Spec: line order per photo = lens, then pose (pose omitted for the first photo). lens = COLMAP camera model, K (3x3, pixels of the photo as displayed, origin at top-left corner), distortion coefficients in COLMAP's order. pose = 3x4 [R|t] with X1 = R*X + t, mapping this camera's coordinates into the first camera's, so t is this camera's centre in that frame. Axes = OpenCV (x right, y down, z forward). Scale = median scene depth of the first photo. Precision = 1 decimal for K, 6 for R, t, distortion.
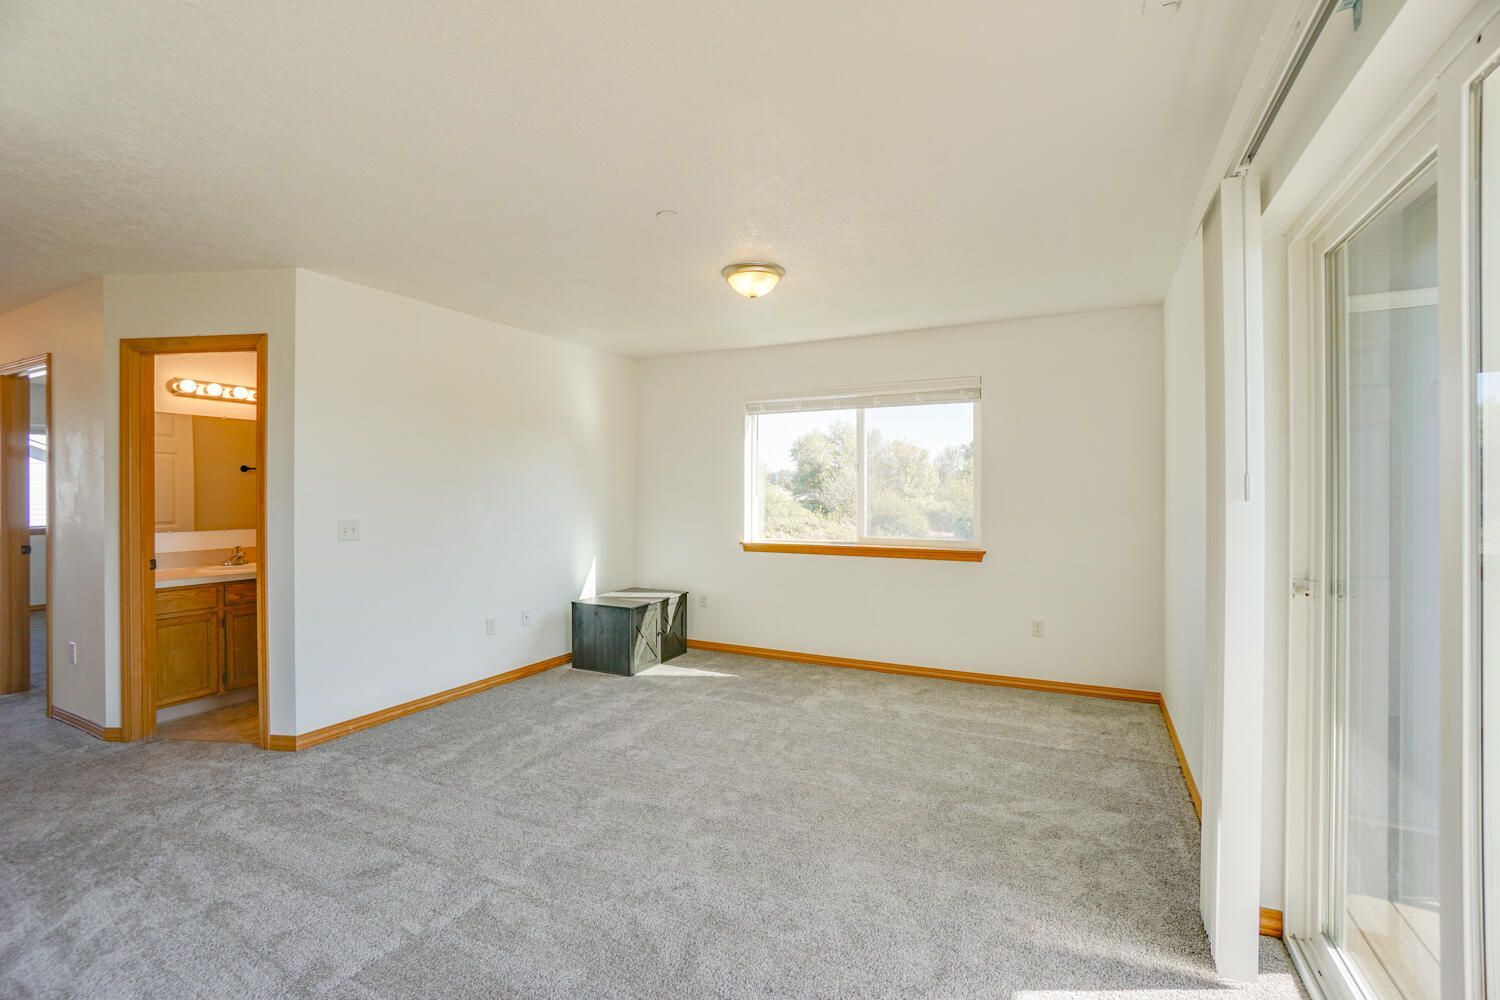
lens RADIAL K [[676.4, 0, 744.8], [0, 676.4, 491.9], [0, 0, 1]] dist [-0.067204, 0.024865]
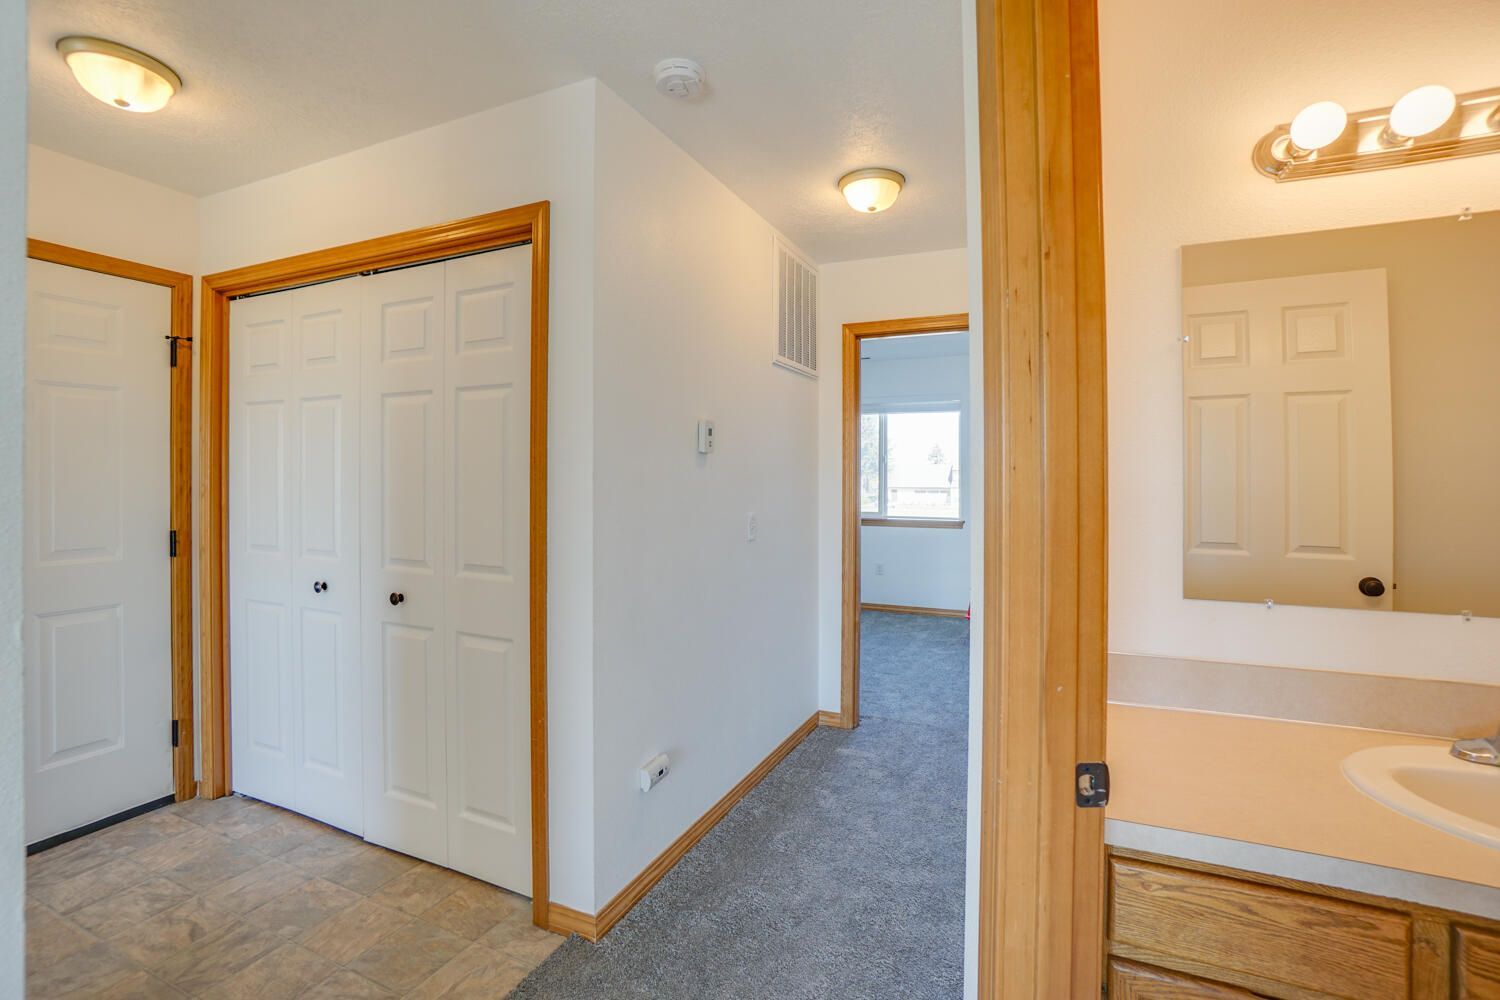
lens RADIAL K [[659.0, 0, 753.5], [0, 659.0, 476.1], [0, 0, 1]] dist [-0.032980, 0.006093]
pose [[0.040528, -0.001967, -0.999176, -0.556942], [-0.001752, 0.999996, -0.002040, -0.000931], [0.999177, 0.001833, 0.040524, 0.711819]]
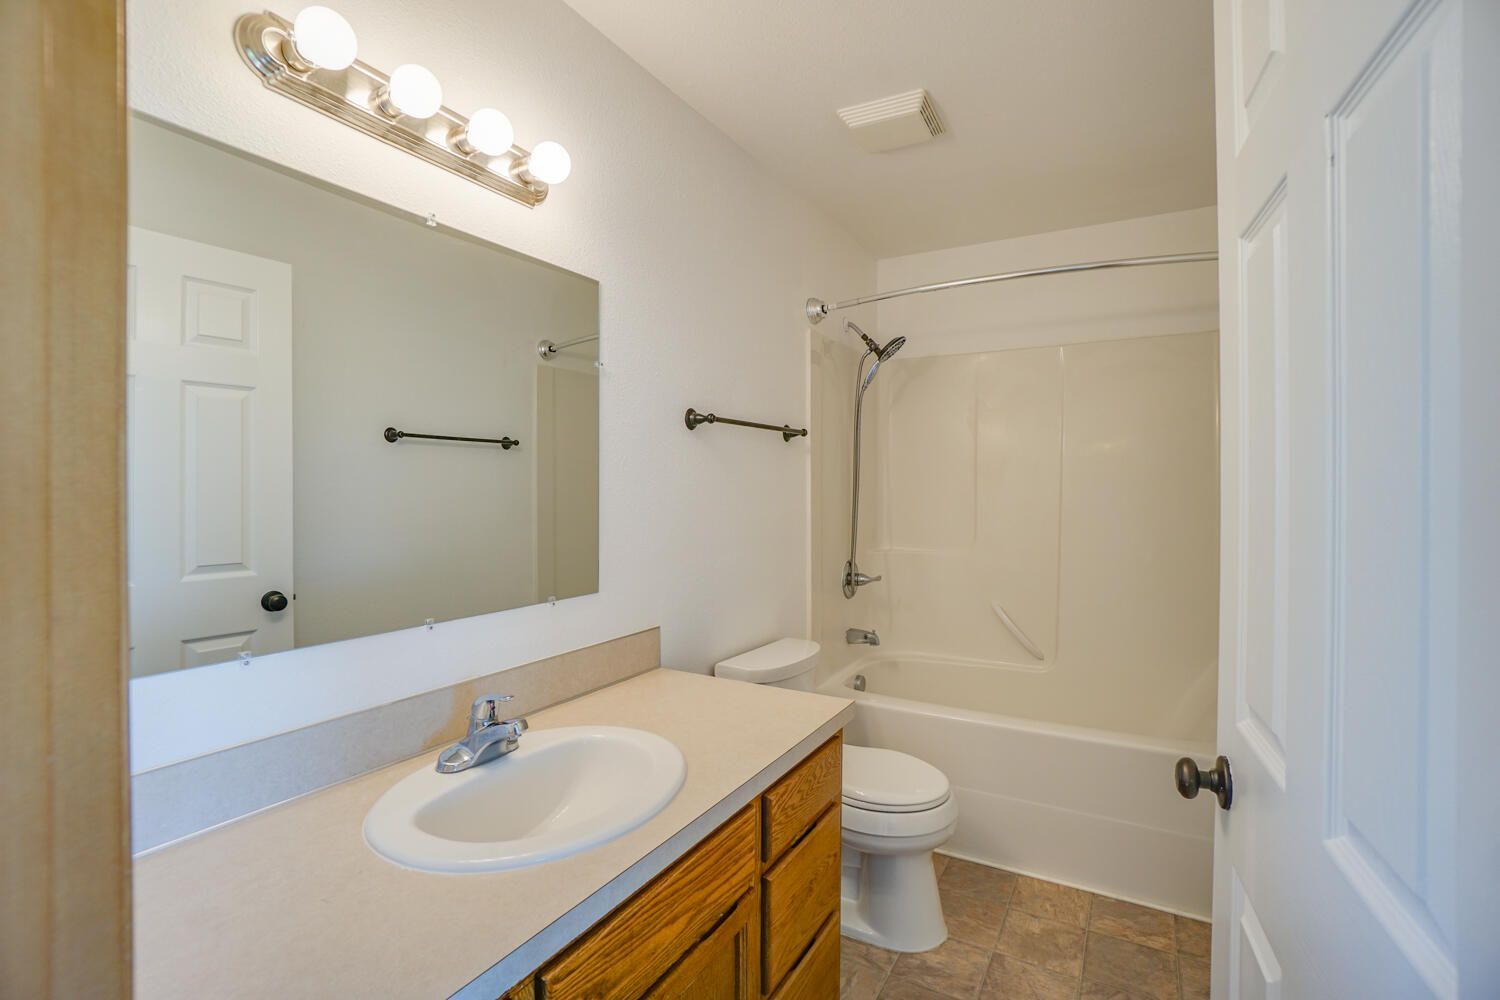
lens RADIAL K [[687.4, 0, 752.6], [0, 687.4, 487.0], [0, 0, 1]] dist [-0.066412, 0.026136]
pose [[0.998360, 0.002755, -0.057188, -0.669264], [-0.002782, 0.999996, -0.000403, -0.000606], [0.057187, 0.000562, 0.998363, 0.751146]]
